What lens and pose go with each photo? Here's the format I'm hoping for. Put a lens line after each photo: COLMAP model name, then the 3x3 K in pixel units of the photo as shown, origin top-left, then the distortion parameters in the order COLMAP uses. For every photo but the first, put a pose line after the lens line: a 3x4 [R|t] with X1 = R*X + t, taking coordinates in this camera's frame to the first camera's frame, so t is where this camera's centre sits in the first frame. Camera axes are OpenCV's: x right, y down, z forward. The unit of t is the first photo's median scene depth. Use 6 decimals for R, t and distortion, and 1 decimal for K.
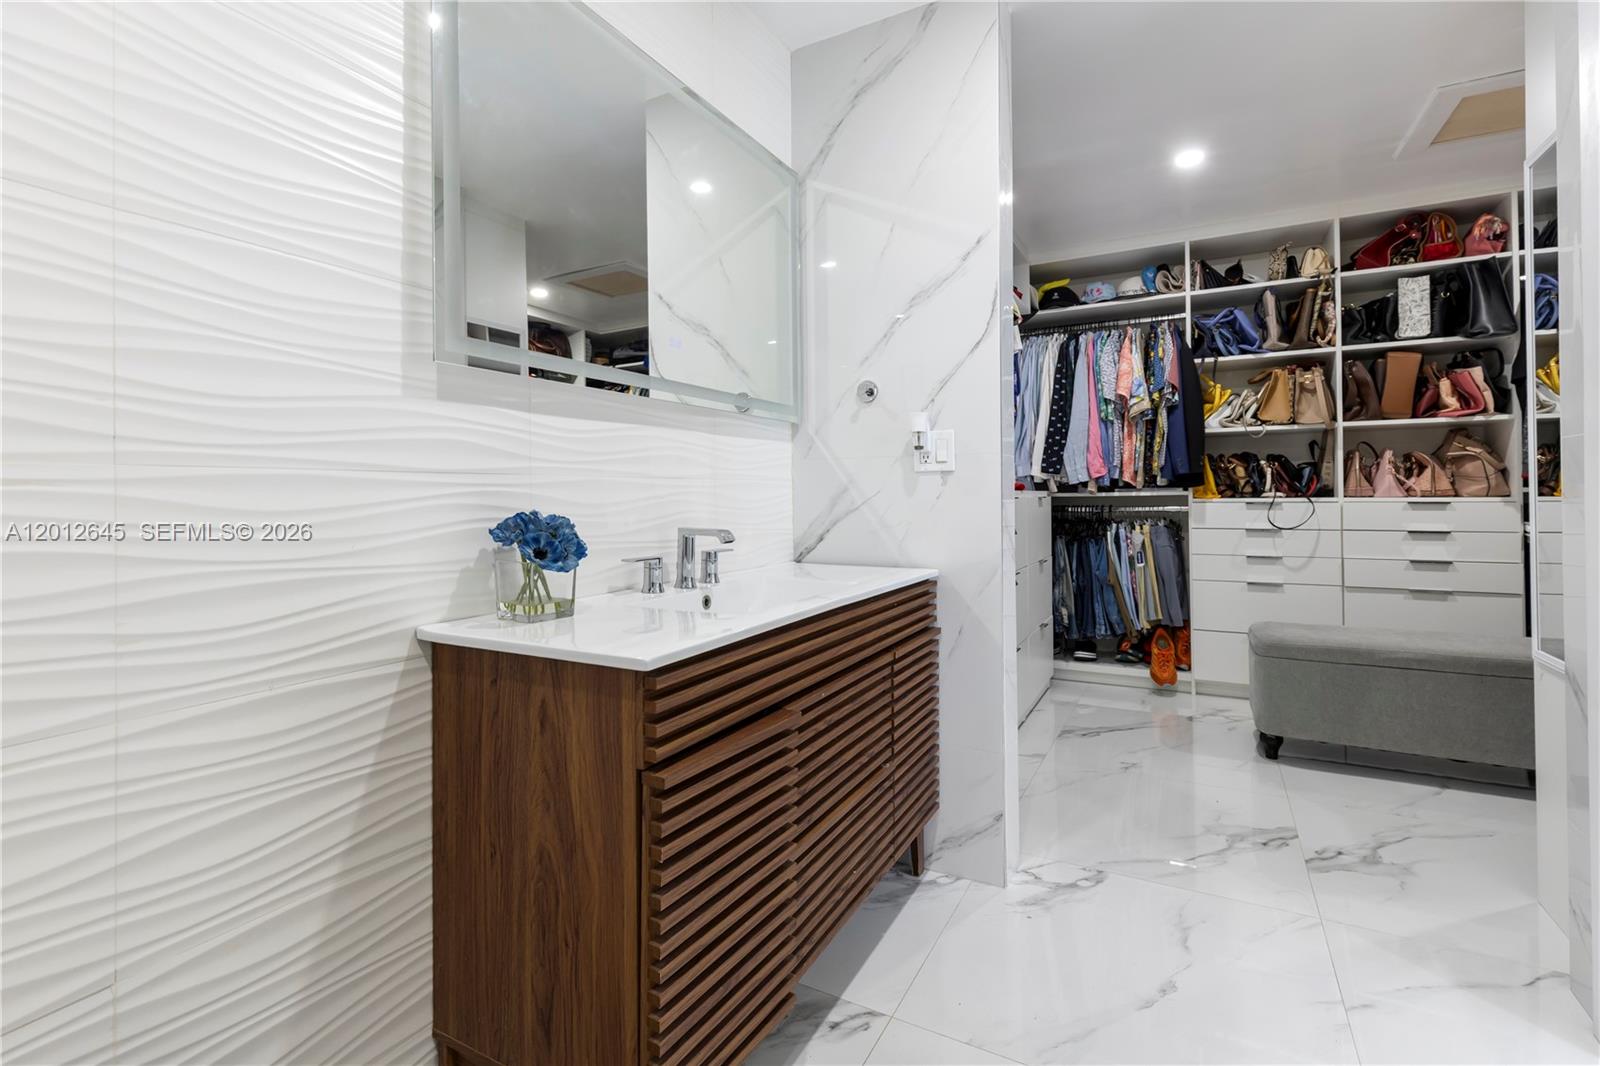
lens RADIAL K [[729.4, 0, 799.4], [0, 729.4, 488.2], [0, 0, 1]] dist [0.001545, 0.000060]
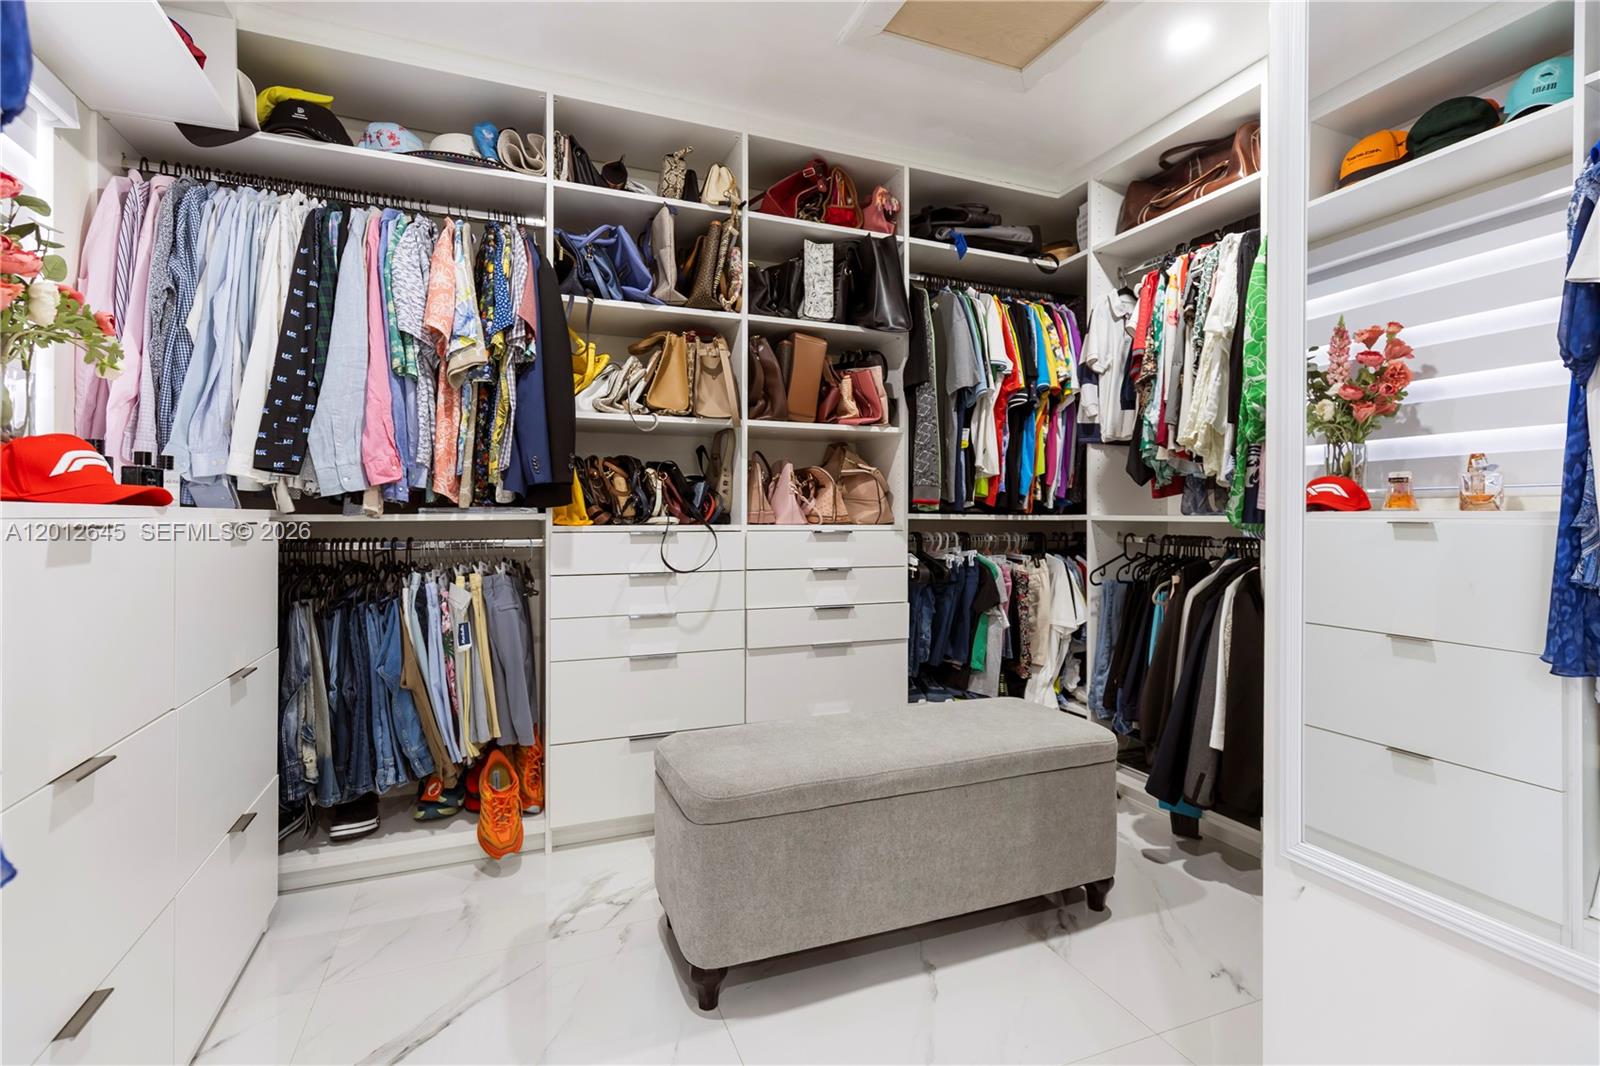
lens RADIAL K [[738.5, 0, 799.4], [0, 738.5, 515.6], [0, 0, 1]] dist [0.001999, 0.000015]
pose [[0.633724, 0.011145, 0.773479, 0.199307], [-0.013902, 0.999899, -0.003017, 0.004654], [-0.773434, -0.008841, 0.633815, 0.461129]]
